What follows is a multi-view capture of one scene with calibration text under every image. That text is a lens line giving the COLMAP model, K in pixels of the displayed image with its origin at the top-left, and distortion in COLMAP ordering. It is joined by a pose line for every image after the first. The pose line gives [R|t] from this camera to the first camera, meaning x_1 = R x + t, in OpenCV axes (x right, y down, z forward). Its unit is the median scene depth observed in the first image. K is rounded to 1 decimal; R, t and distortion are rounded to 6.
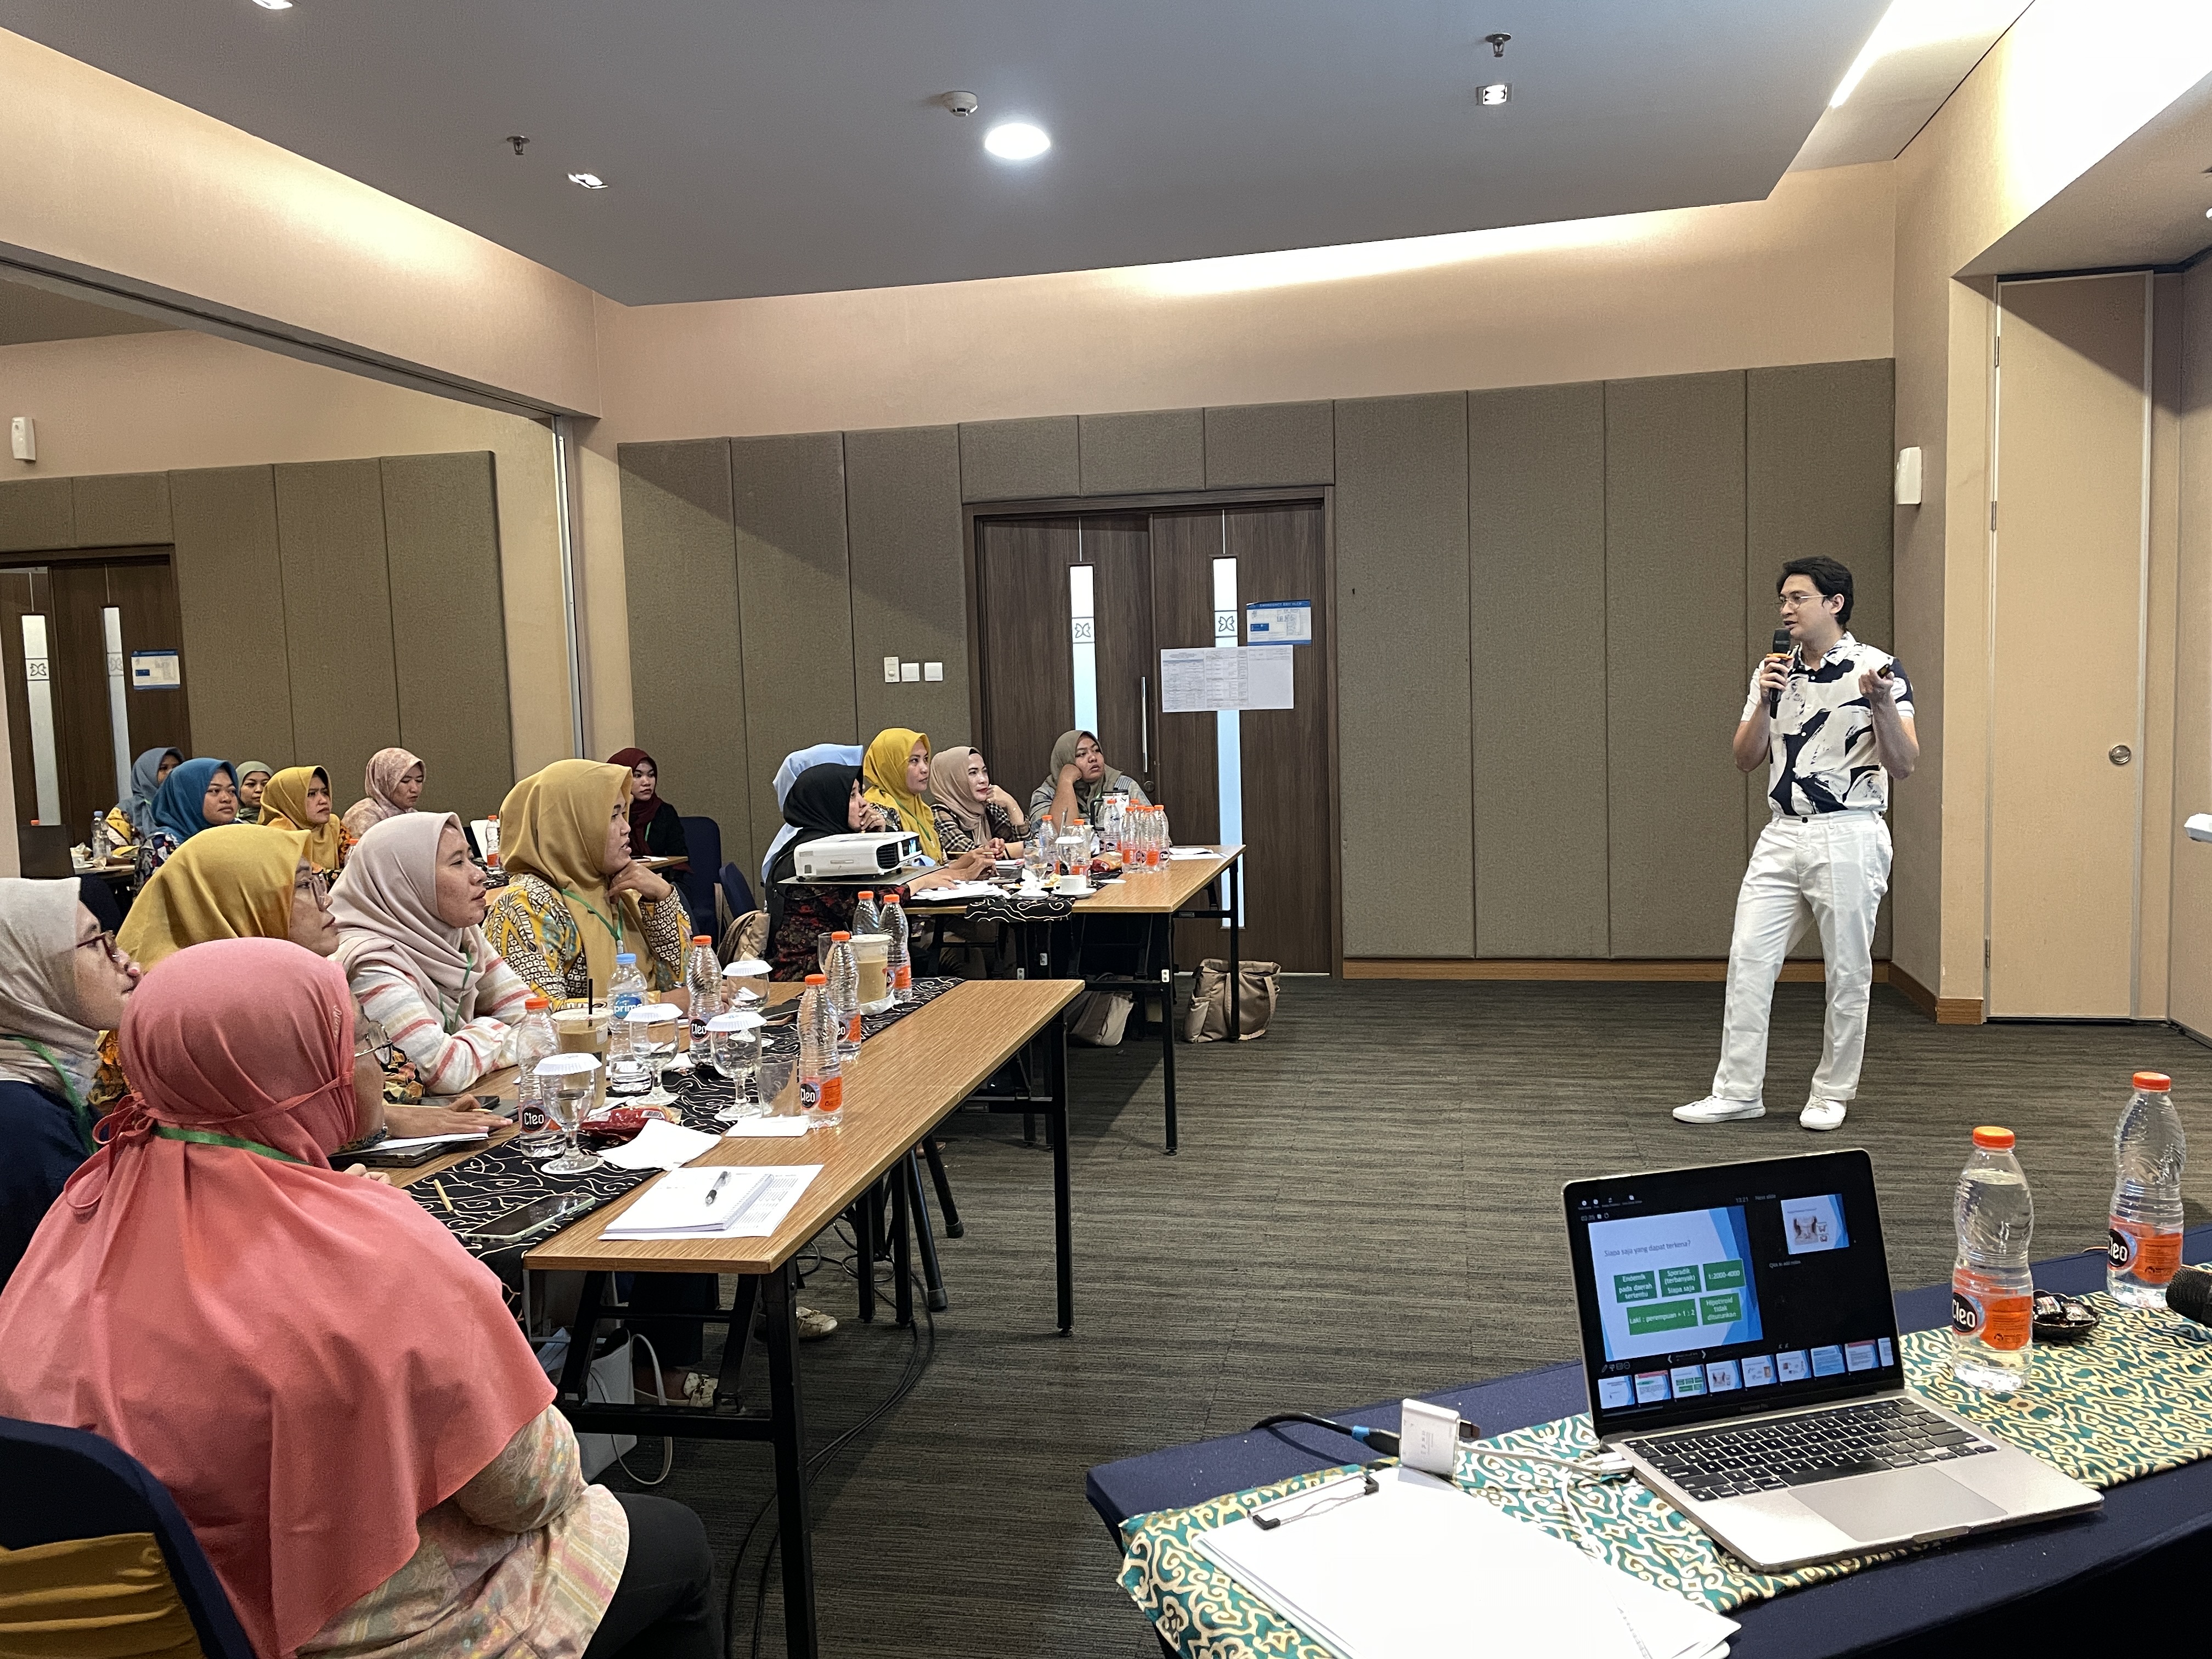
lens RADIAL K [[1665.0, 0, 1106.0], [0, 1665.0, 829.5], [0, 0, 1]] dist [0.108034, -0.134286]
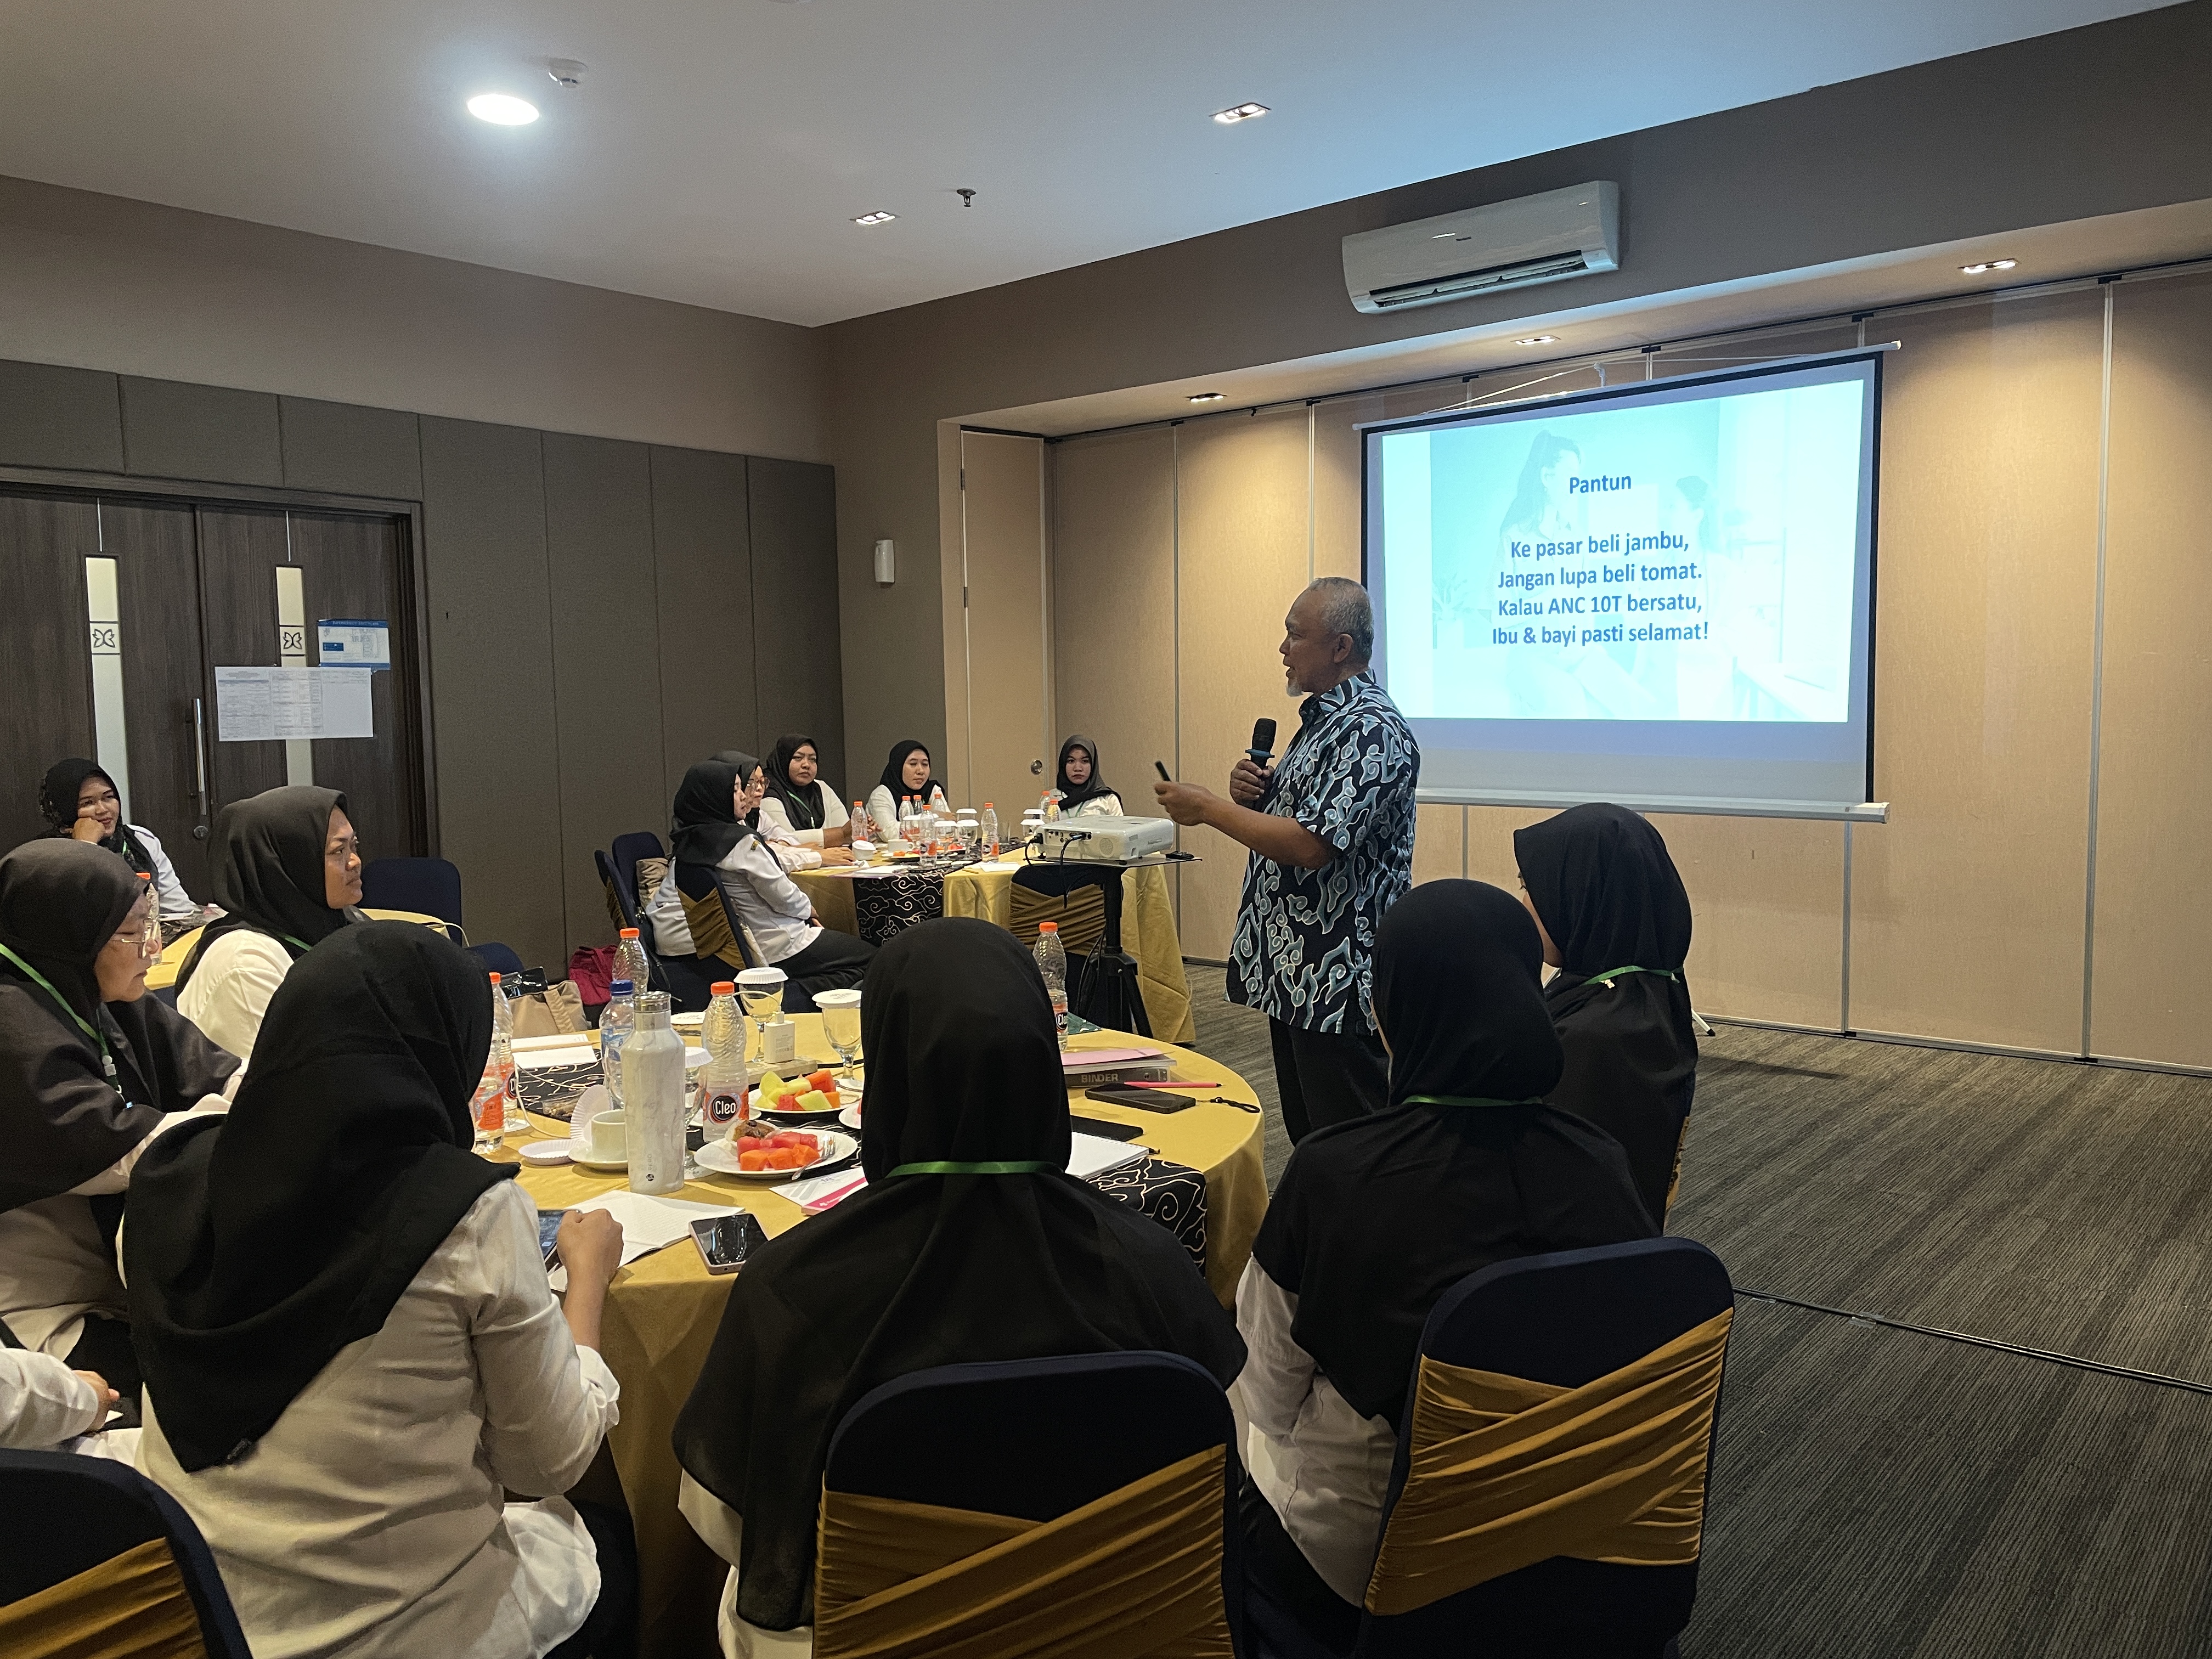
lens RADIAL K [[1665.0, 0, 1106.0], [0, 1665.0, 829.5], [0, 0, 1]] dist [0.108034, -0.134286]
pose [[0.479123, -0.044696, 0.876609, -0.513428], [0.081818, 0.996629, 0.006096, 0.005673], [-0.873926, 0.068801, 0.481165, 0.202225]]
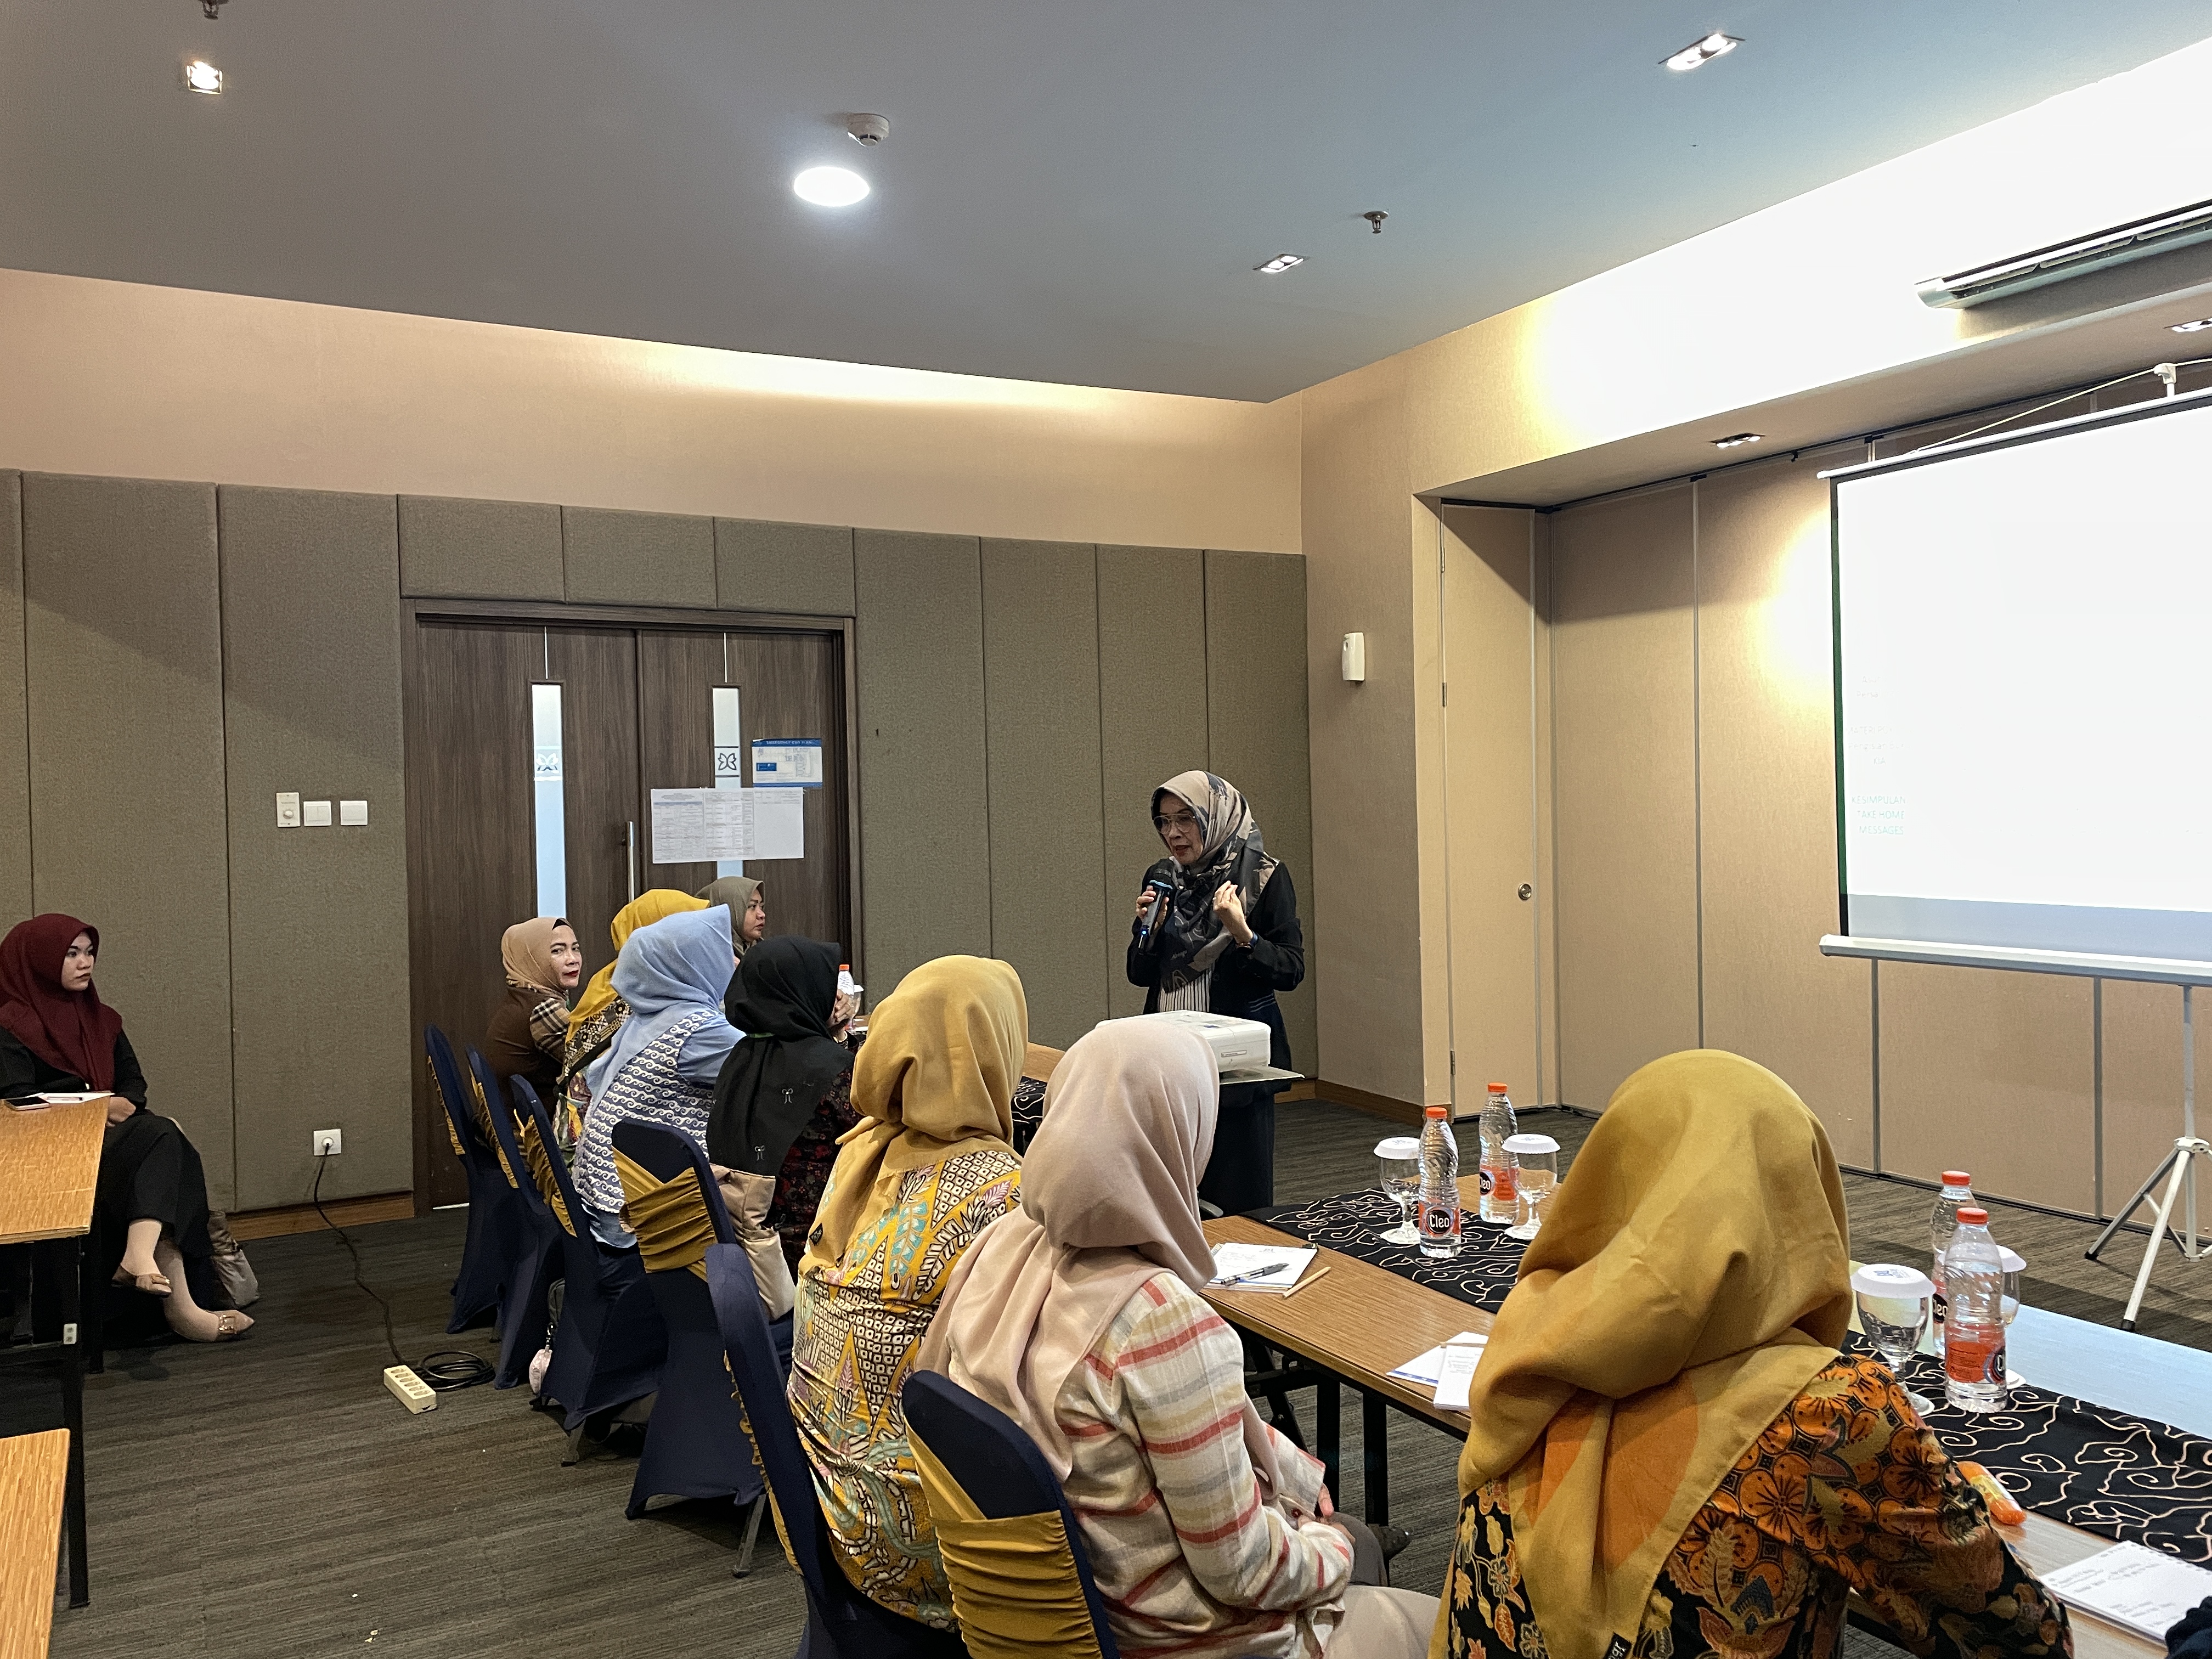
lens RADIAL K [[1665.0, 0, 1106.0], [0, 1665.0, 829.5], [0, 0, 1]] dist [0.108034, -0.134286]
pose [[0.765380, 0.004060, 0.643565, -0.341031], [0.053909, 0.996061, -0.070397, -0.015812], [-0.641317, 0.088574, 0.762147, 0.210316]]
